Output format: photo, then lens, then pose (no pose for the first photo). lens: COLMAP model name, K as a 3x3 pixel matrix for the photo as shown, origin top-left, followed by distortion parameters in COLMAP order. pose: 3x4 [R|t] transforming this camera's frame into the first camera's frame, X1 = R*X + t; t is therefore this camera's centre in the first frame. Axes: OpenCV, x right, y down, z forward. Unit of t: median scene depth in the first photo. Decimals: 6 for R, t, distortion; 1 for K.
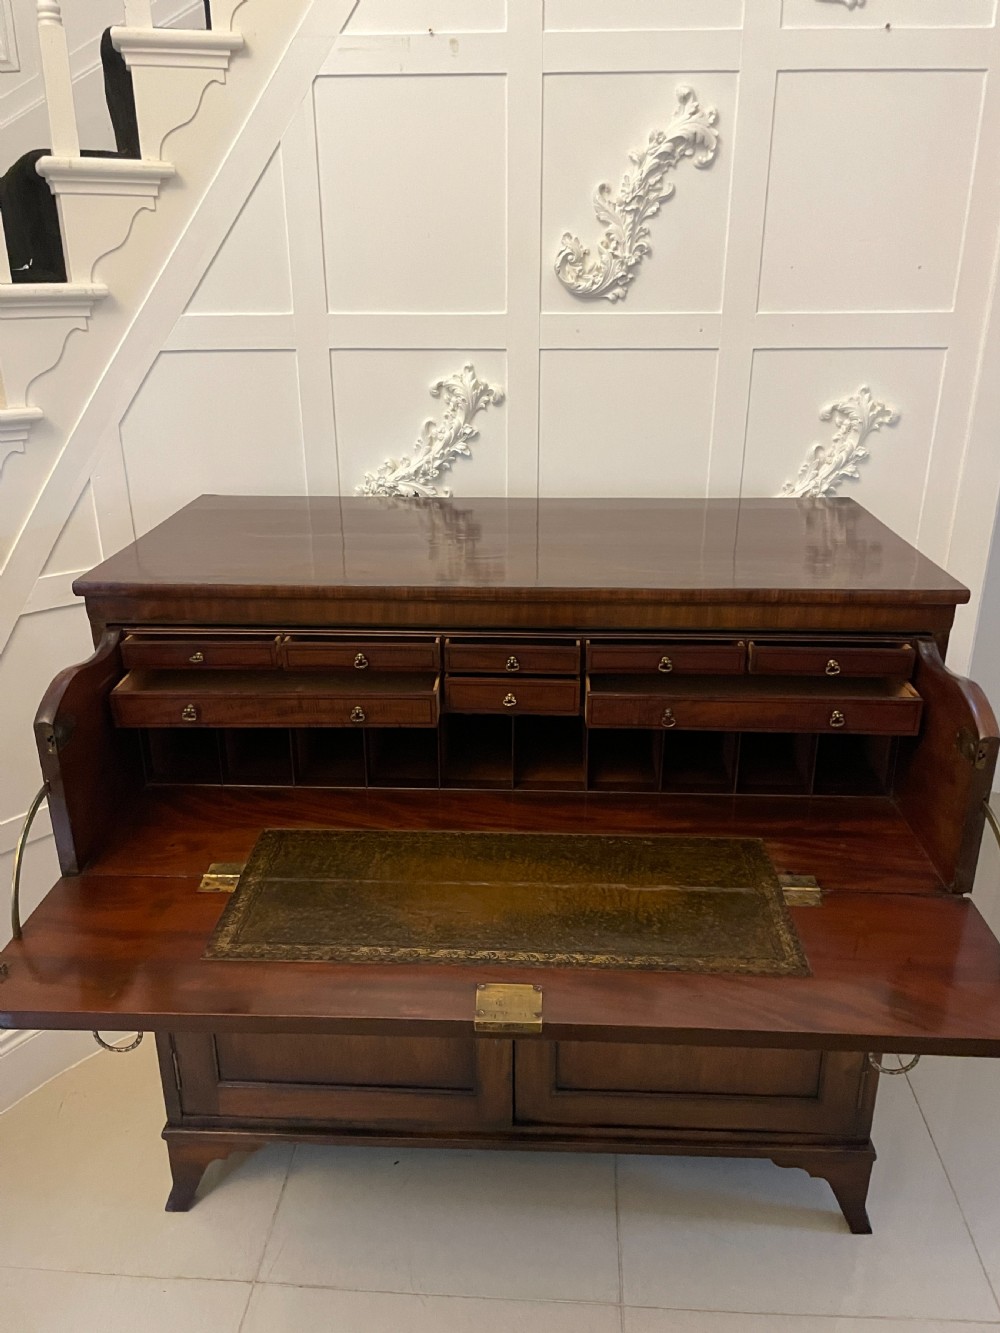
lens RADIAL K [[1018.8, 0, 500.1], [0, 1018.8, 658.4], [0, 0, 1]] dist [0.084467, -0.118971]
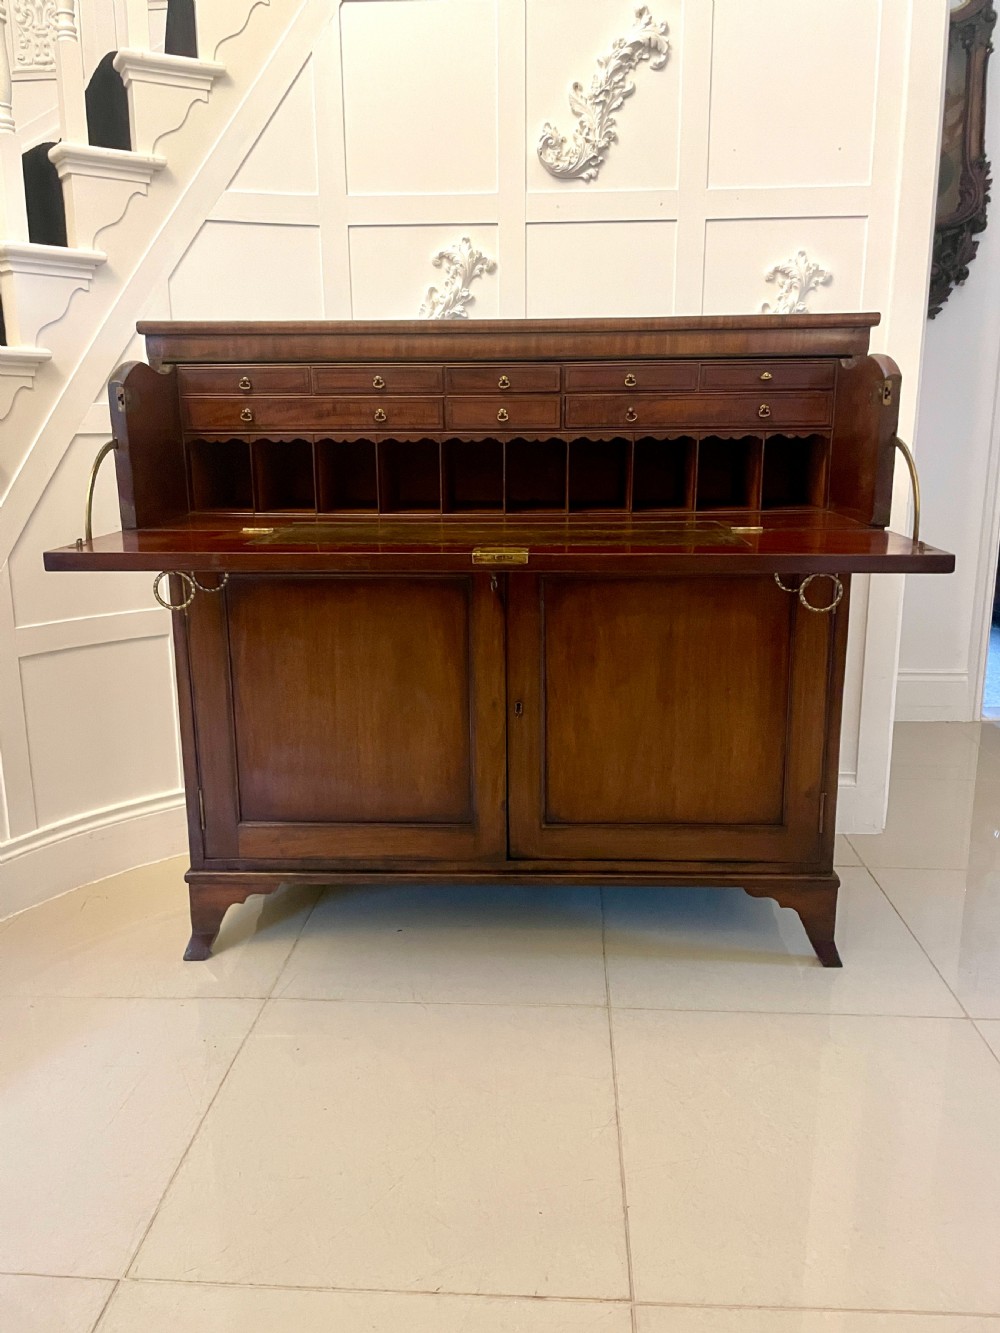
lens RADIAL K [[1018.8, 0, 500.0], [0, 1018.8, 652.4], [0, 0, 1]] dist [0.084467, -0.118971]
pose [[0.999976, -0.004998, 0.004737, 0.000824], [0.005647, 0.988861, -0.148734, 0.390397], [-0.003941, 0.148758, 0.988866, -0.107115]]
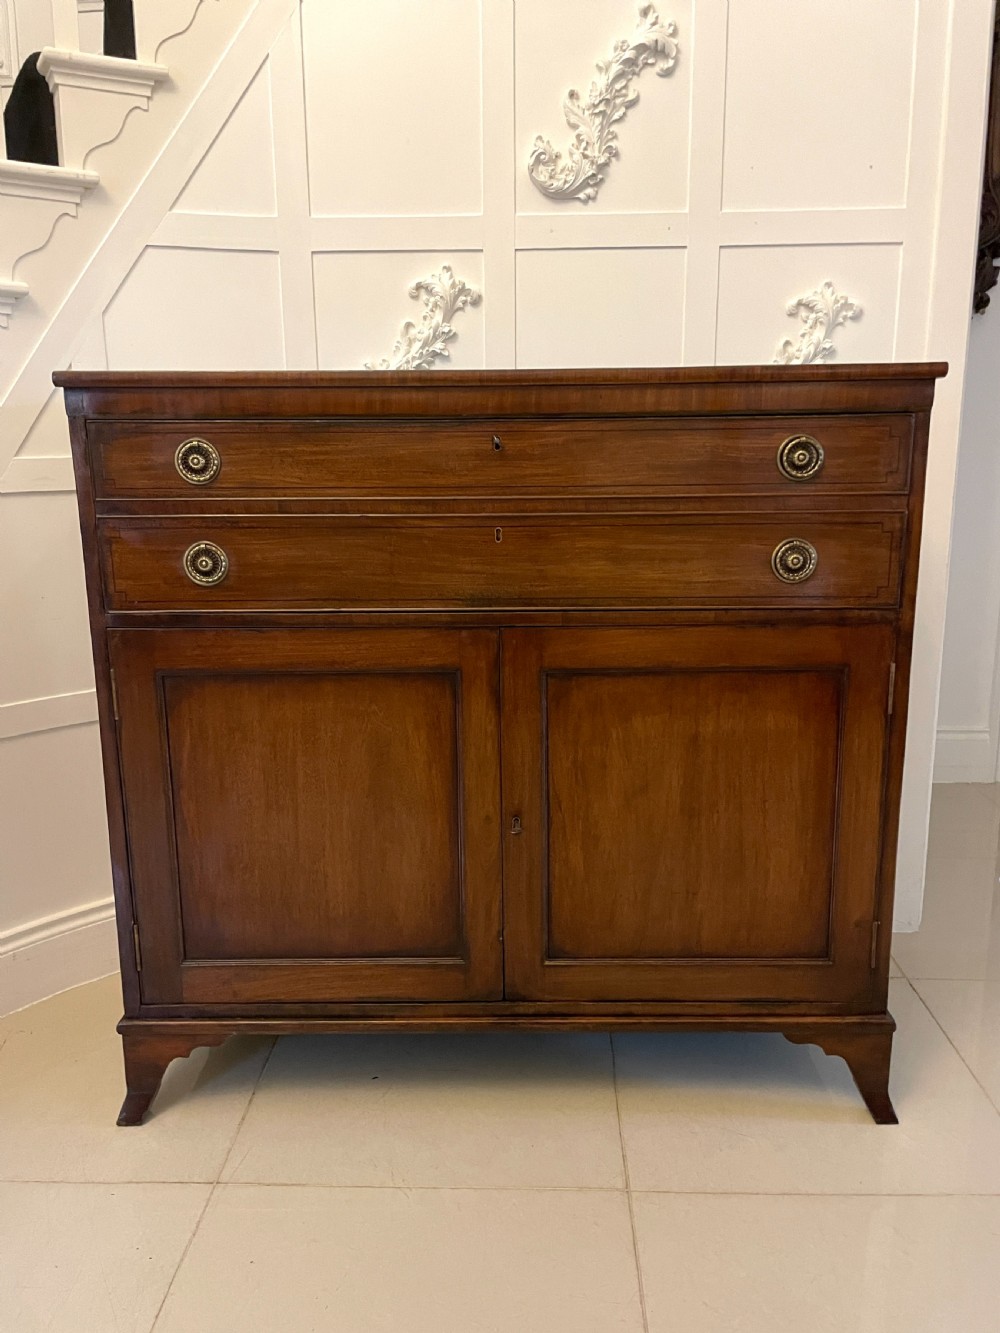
lens RADIAL K [[1018.8, 0, 495.7], [0, 1018.8, 653.0], [0, 0, 1]] dist [0.084467, -0.118971]
pose [[0.999544, -0.011576, 0.027905, -0.015789], [0.015883, 0.987078, -0.159450, 0.286218], [-0.025698, 0.159820, 0.986812, 0.041551]]
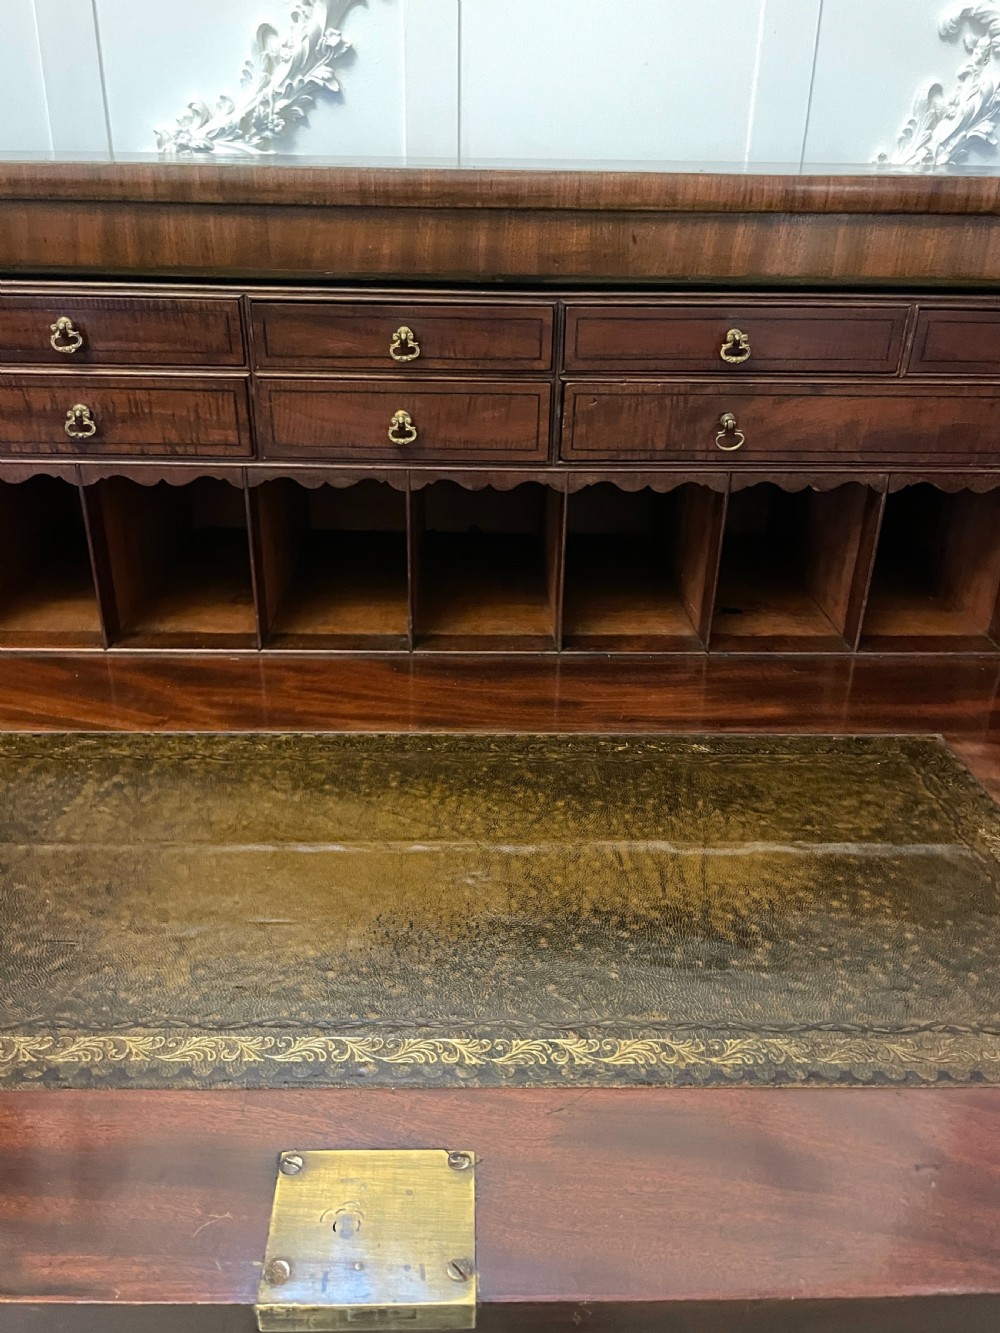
lens RADIAL K [[1071.5, 0, 496.4], [0, 1071.5, 661.2], [0, 0, 1]] dist [0.055193, -0.087135]
pose [[0.997714, -0.010062, 0.066823, 0.016253], [0.005182, 0.997333, 0.072801, 0.082599], [-0.067377, -0.072288, 0.995105, 0.412974]]
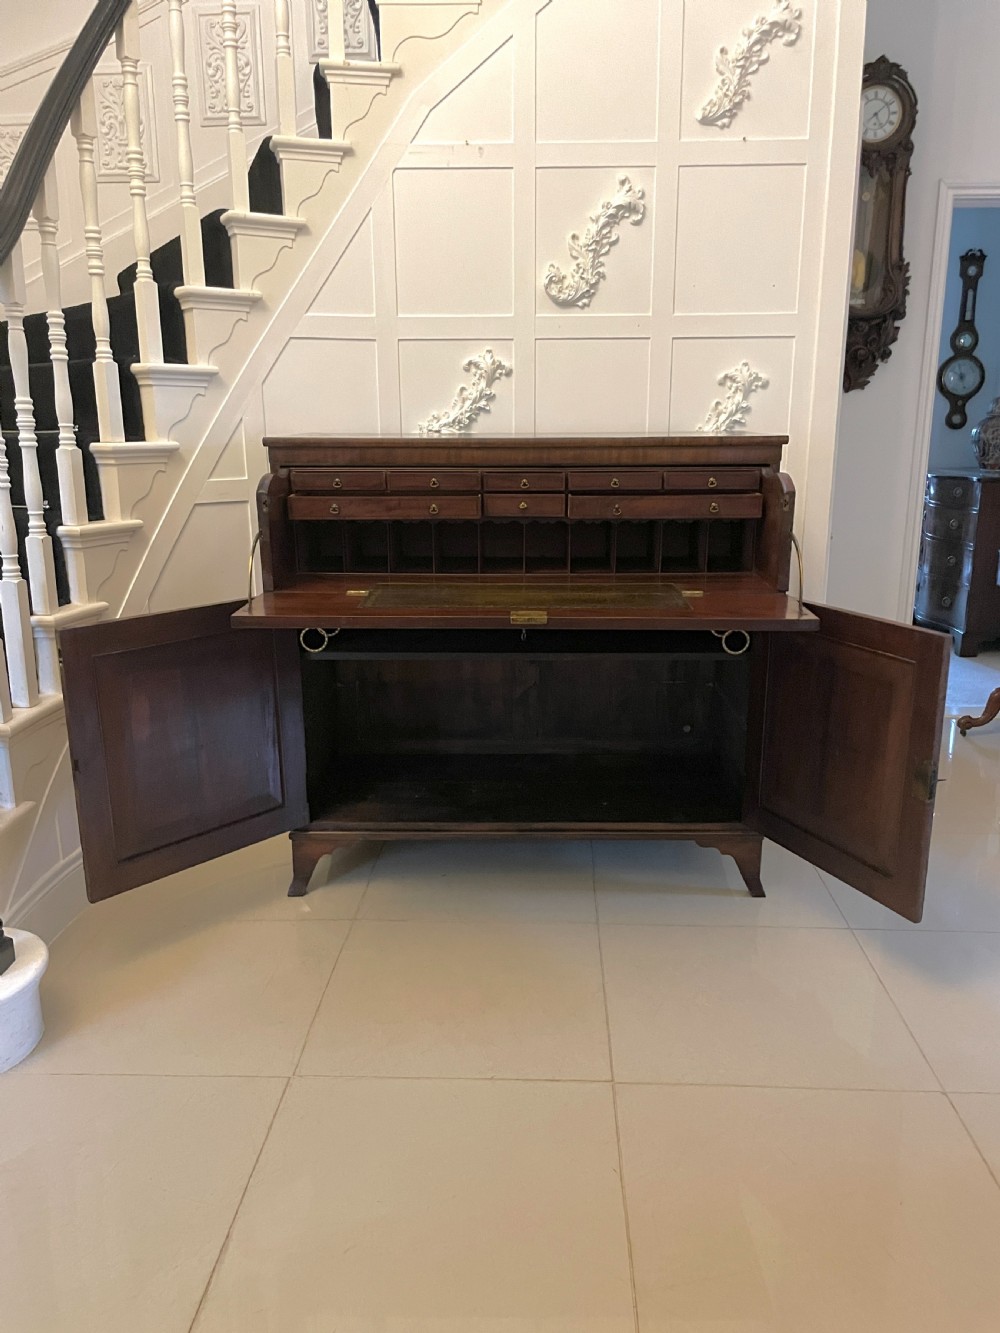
lens RADIAL K [[1018.8, 0, 509.8], [0, 1018.8, 672.9], [0, 0, 1]] dist [0.084467, -0.118971]
pose [[0.999634, -0.006618, 0.026237, -0.046066], [0.009769, 0.992498, -0.121866, 0.411838], [-0.025234, 0.122078, 0.992200, -0.501732]]
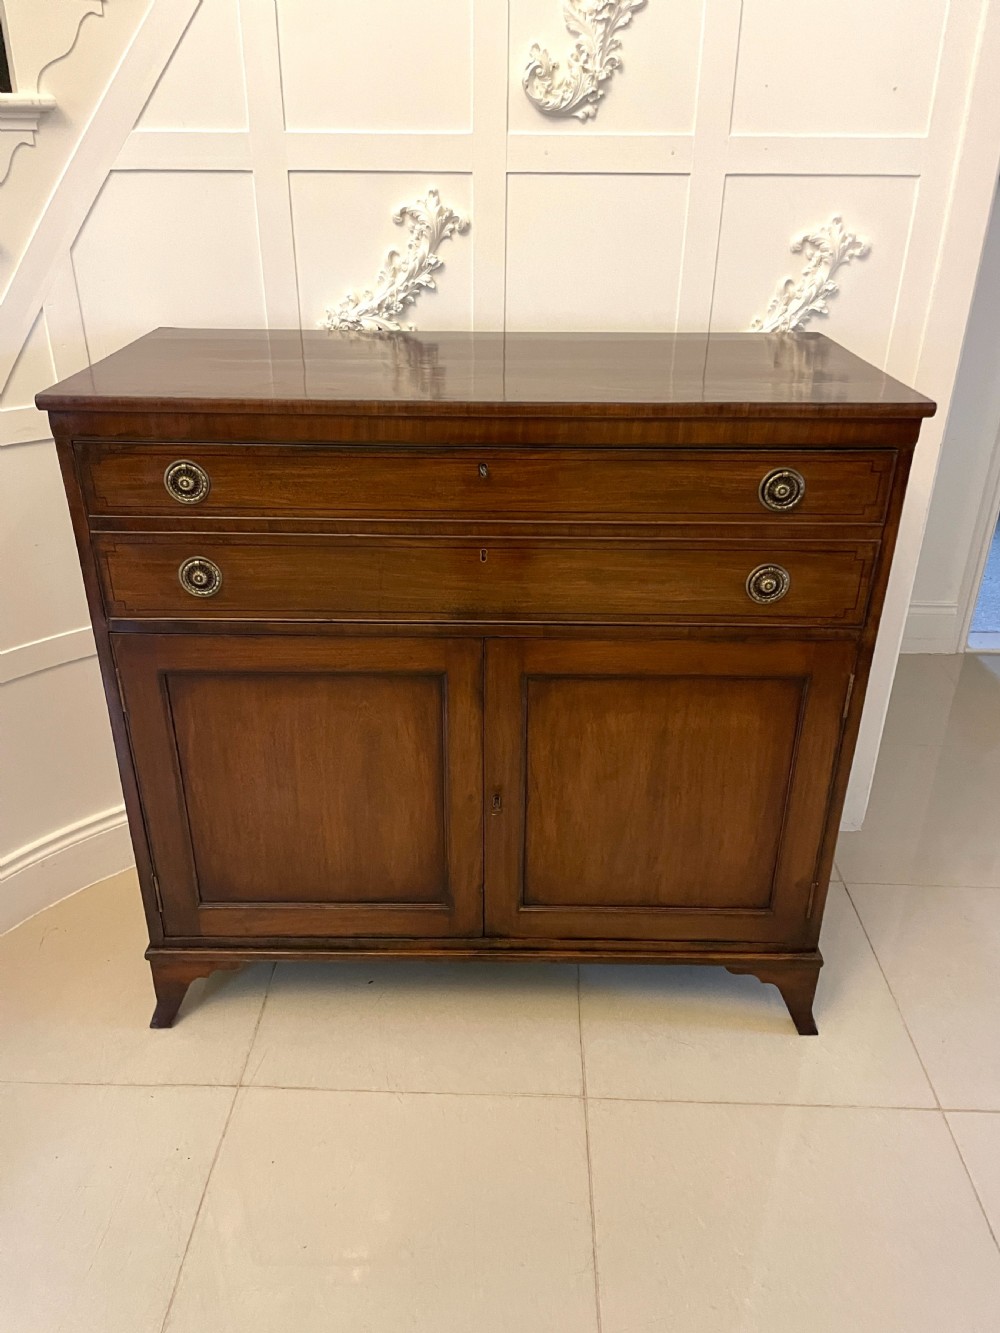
lens RADIAL K [[1018.8, 0, 489.5], [0, 1018.8, 665.9], [0, 0, 1]] dist [0.084467, -0.118971]
pose [[0.999414, -0.005735, 0.033733, -0.013875], [0.002293, 0.994863, 0.101202, 0.066990], [-0.034140, -0.101066, 0.994294, -0.013871]]
